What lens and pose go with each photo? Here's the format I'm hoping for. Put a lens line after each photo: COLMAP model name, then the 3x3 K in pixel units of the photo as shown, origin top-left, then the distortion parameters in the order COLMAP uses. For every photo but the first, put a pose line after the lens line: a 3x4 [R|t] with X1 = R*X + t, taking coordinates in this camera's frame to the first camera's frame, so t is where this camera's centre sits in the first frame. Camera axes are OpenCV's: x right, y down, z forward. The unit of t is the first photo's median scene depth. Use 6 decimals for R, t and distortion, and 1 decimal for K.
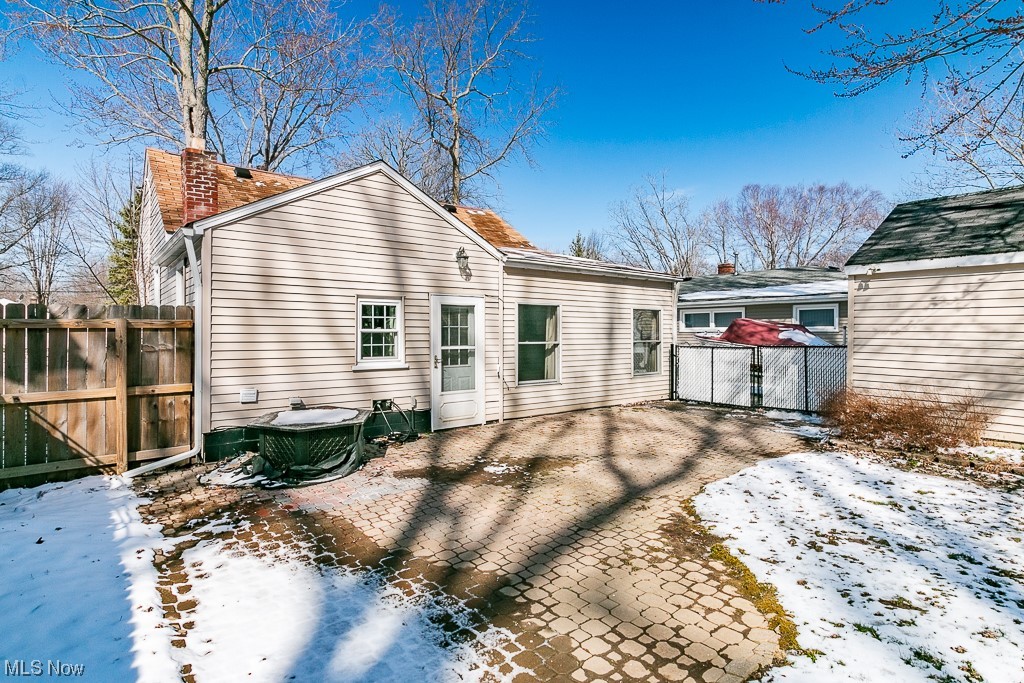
lens RADIAL K [[518.9, 0, 511.2], [0, 518.9, 330.5], [0, 0, 1]] dist [-0.002075, -0.000558]
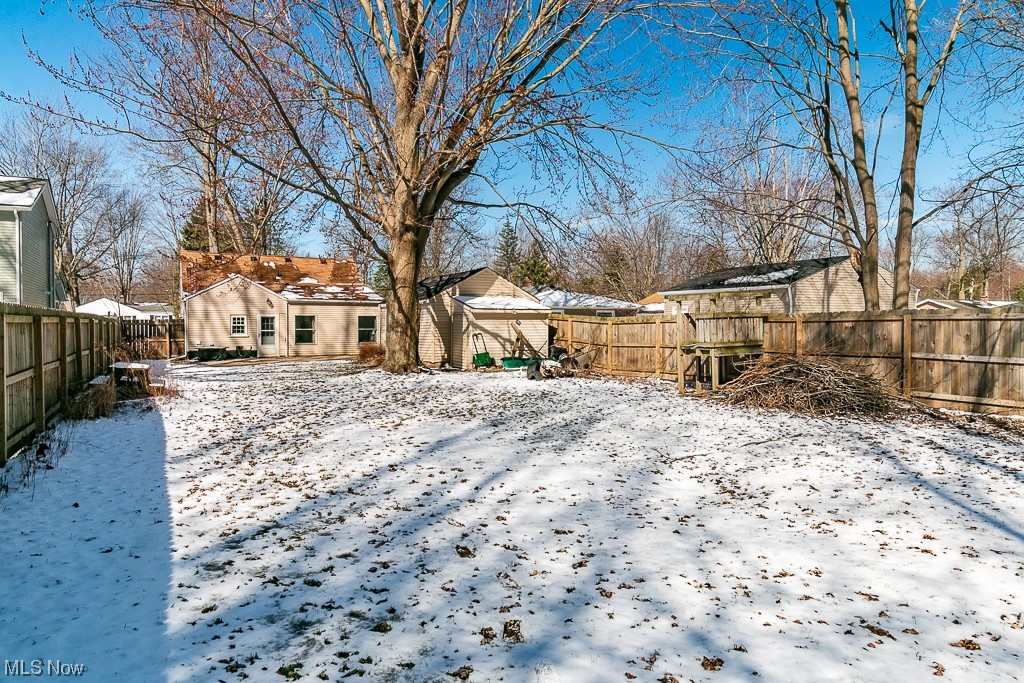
lens RADIAL K [[636.6, 0, 512.0], [0, 636.6, 341.5], [0, 0, 1]] dist [0.002134, 0.000602]
pose [[0.983606, 0.006007, -0.180230, 2.041343], [-0.000172, 0.999476, 0.032369, -0.025743], [0.180330, -0.031807, 0.983092, -2.498803]]
